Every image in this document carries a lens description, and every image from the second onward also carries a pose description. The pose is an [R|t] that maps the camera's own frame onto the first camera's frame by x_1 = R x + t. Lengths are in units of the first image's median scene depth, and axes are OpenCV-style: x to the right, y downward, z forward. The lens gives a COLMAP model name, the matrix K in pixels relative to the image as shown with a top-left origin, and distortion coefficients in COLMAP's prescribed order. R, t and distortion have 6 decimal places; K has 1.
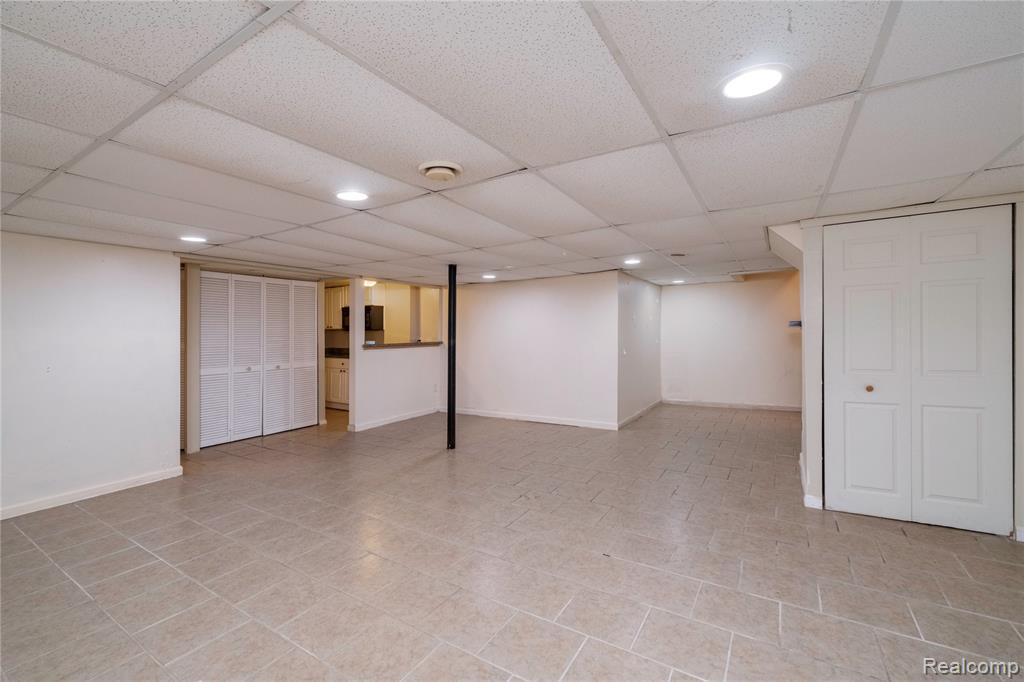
lens RADIAL K [[427.3, 0, 510.7], [0, 427.3, 336.1], [0, 0, 1]] dist [-0.000037, 0.000518]
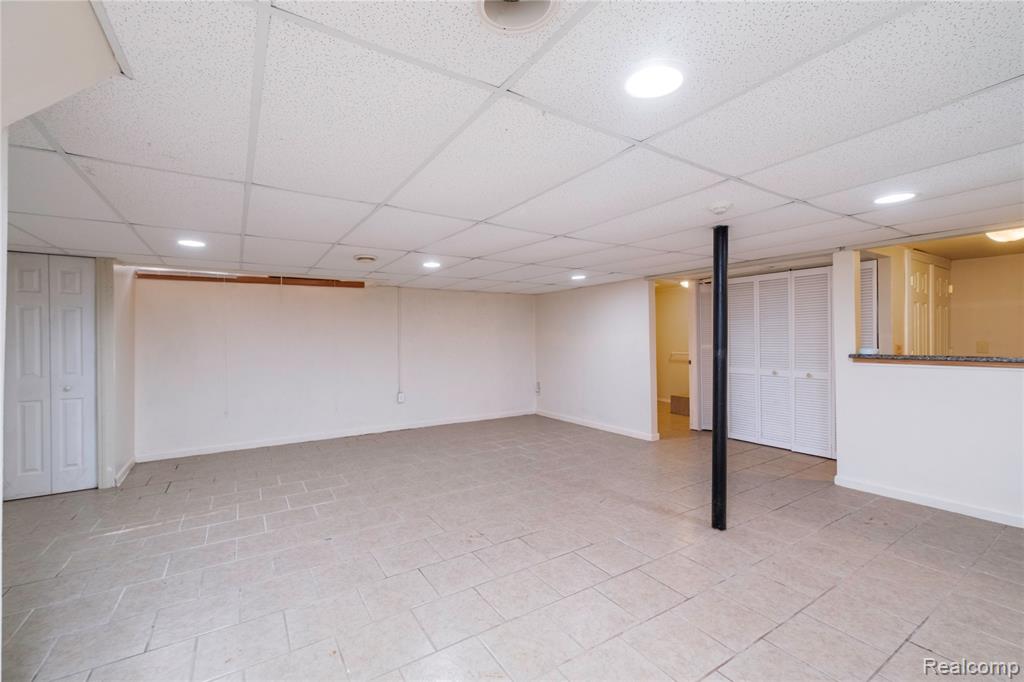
lens RADIAL K [[427.3, 0, 509.7], [0, 427.3, 338.3], [0, 0, 1]] dist [-0.000037, 0.000518]
pose [[-0.432249, 0.016180, -0.901609, 0.763573], [0.008438, 0.999868, 0.013898, -0.026637], [0.901715, -0.001601, -0.432329, 1.423923]]
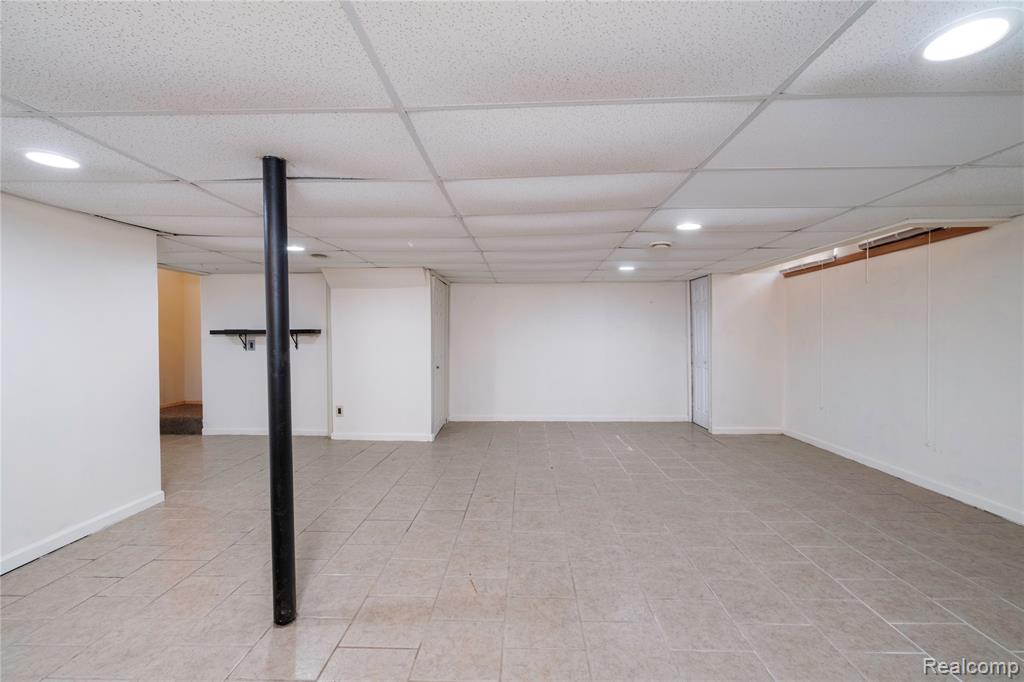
lens RADIAL K [[427.3, 0, 512.5], [0, 427.3, 340.2], [0, 0, 1]] dist [-0.000037, 0.000518]
pose [[-0.503098, 0.010558, 0.864165, -0.849195], [0.016813, 0.999856, -0.002428, 0.009952], [-0.864066, 0.013308, -0.503203, 1.451309]]
